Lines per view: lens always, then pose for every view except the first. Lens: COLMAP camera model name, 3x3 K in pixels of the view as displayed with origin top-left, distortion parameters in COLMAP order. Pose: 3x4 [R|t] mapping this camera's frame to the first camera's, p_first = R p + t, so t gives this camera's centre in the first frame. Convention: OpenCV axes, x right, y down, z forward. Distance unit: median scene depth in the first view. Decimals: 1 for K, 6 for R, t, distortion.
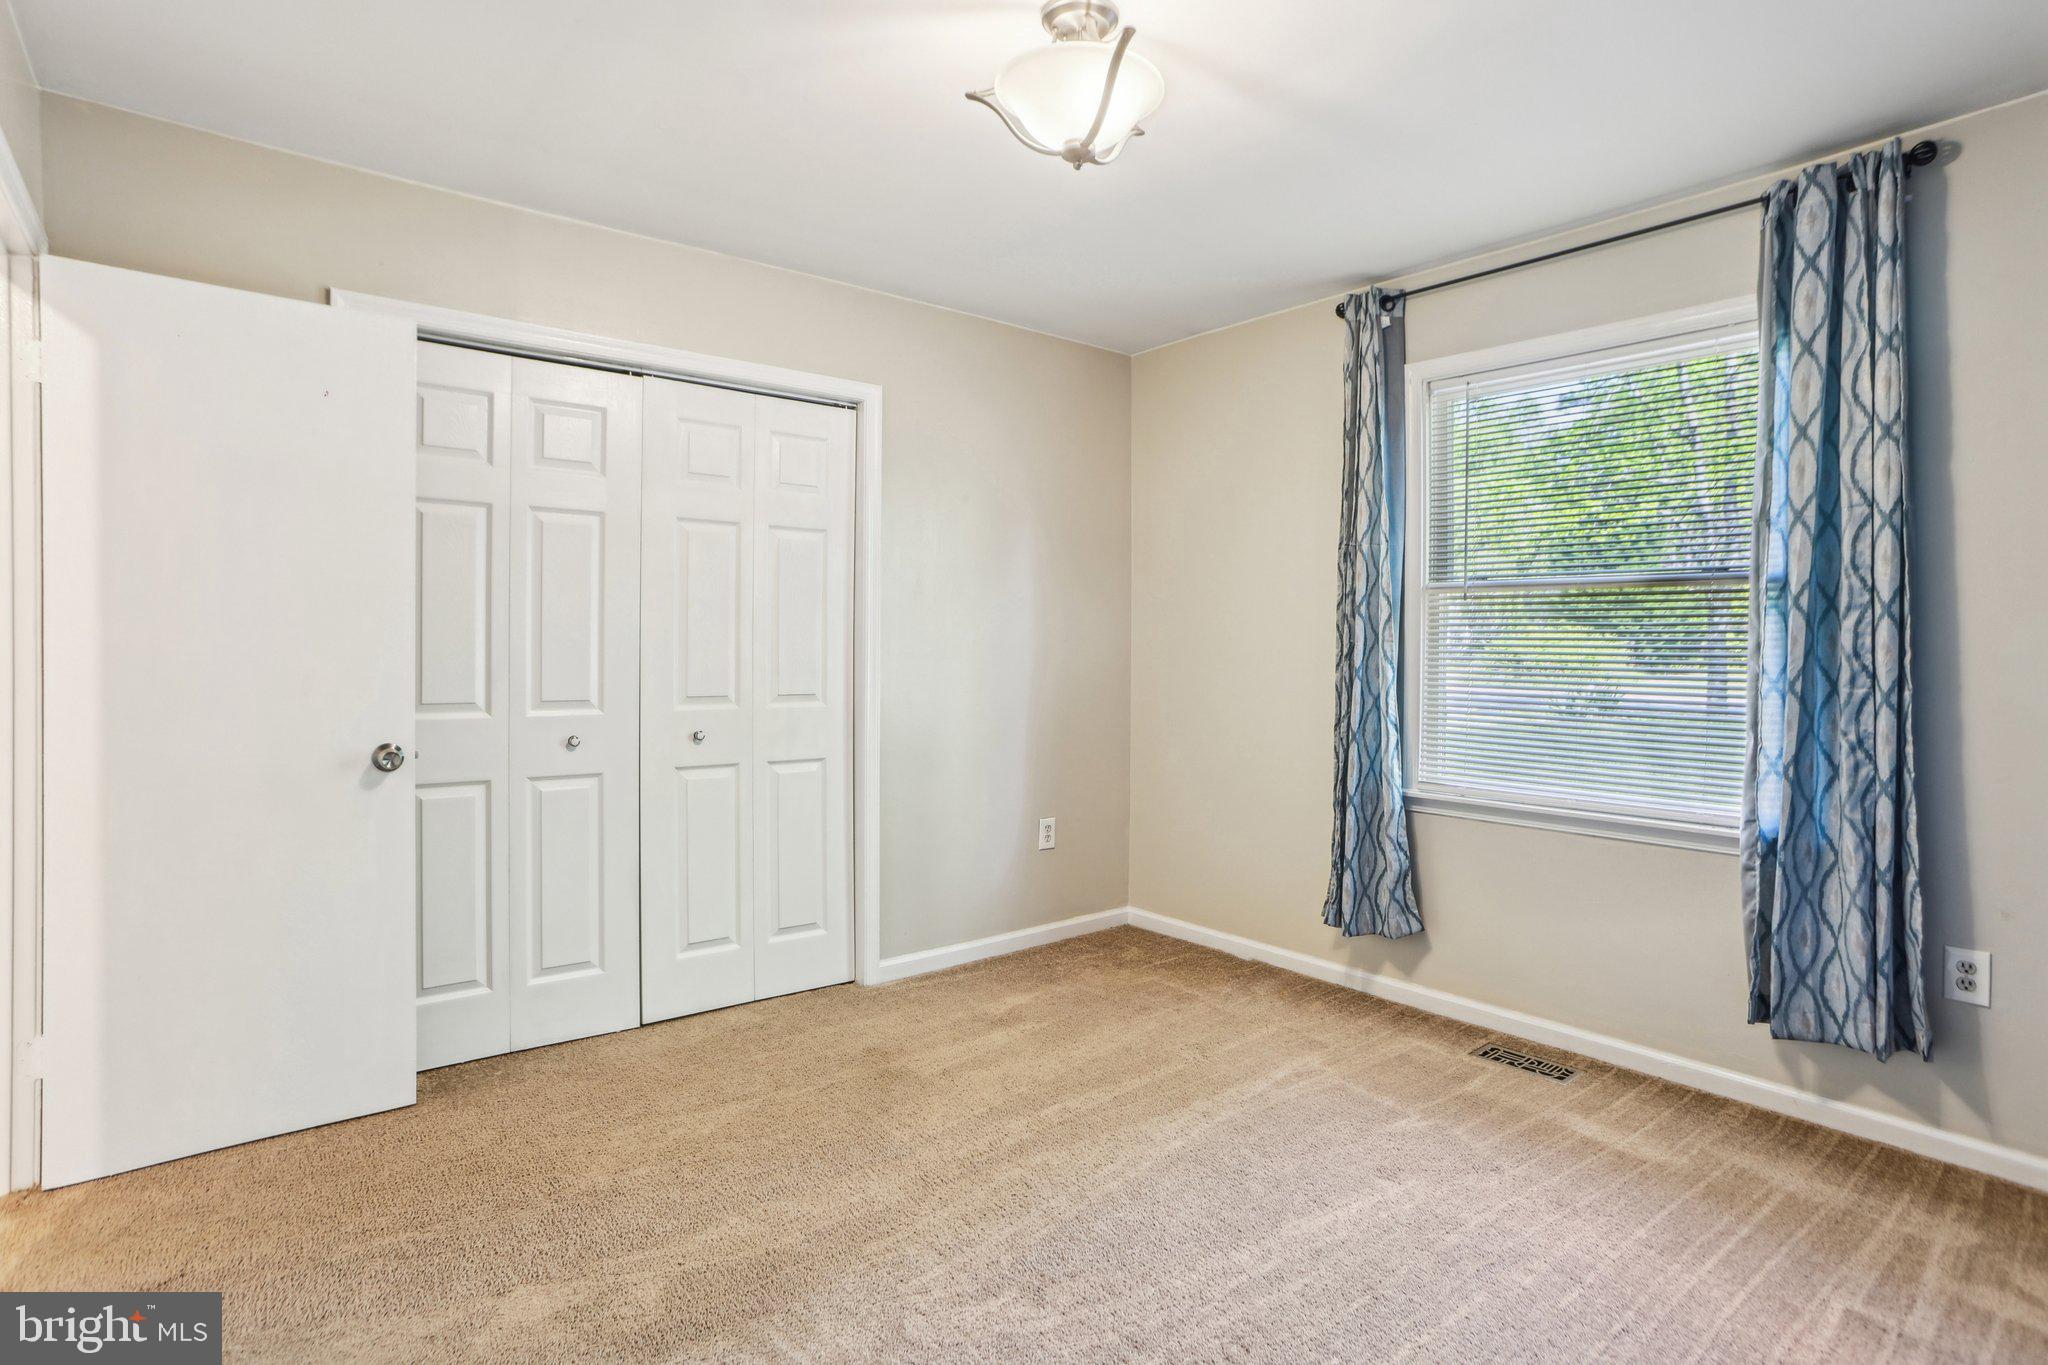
lens RADIAL K [[1058.3, 0, 1022.2], [0, 1058.3, 662.1], [0, 0, 1]] dist [-0.030748, 0.013460]
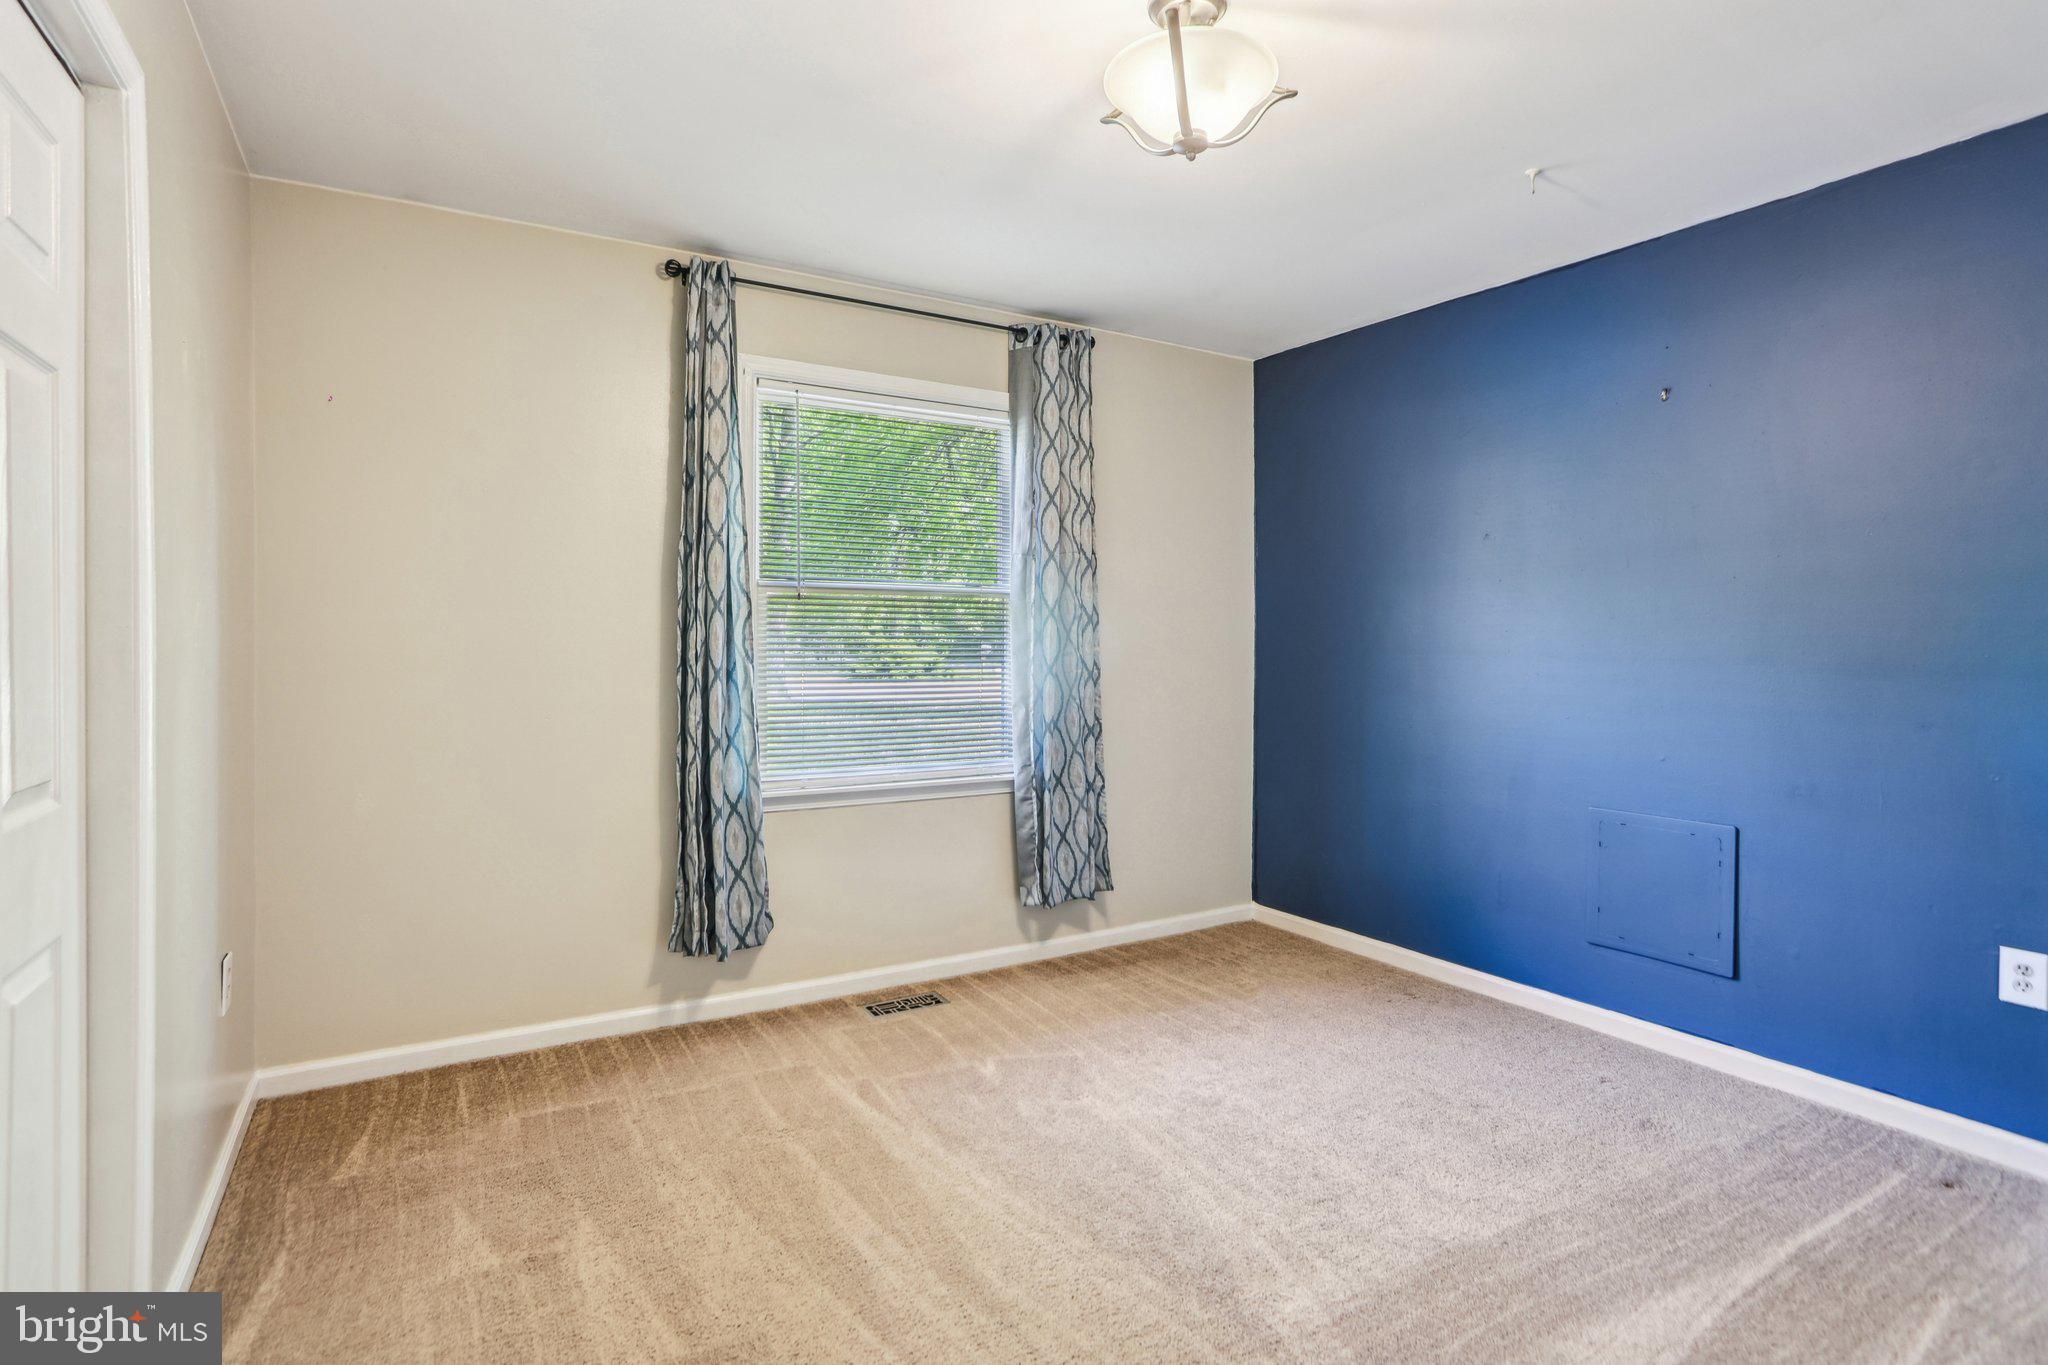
lens RADIAL K [[1058.3, 0, 1018.7], [0, 1058.3, 663.1], [0, 0, 1]] dist [-0.030748, 0.013460]
pose [[0.138807, -0.025298, 0.989996, -0.645183], [0.015308, 0.999609, 0.023397, -0.019818], [-0.990201, 0.011908, 0.139140, 0.707048]]
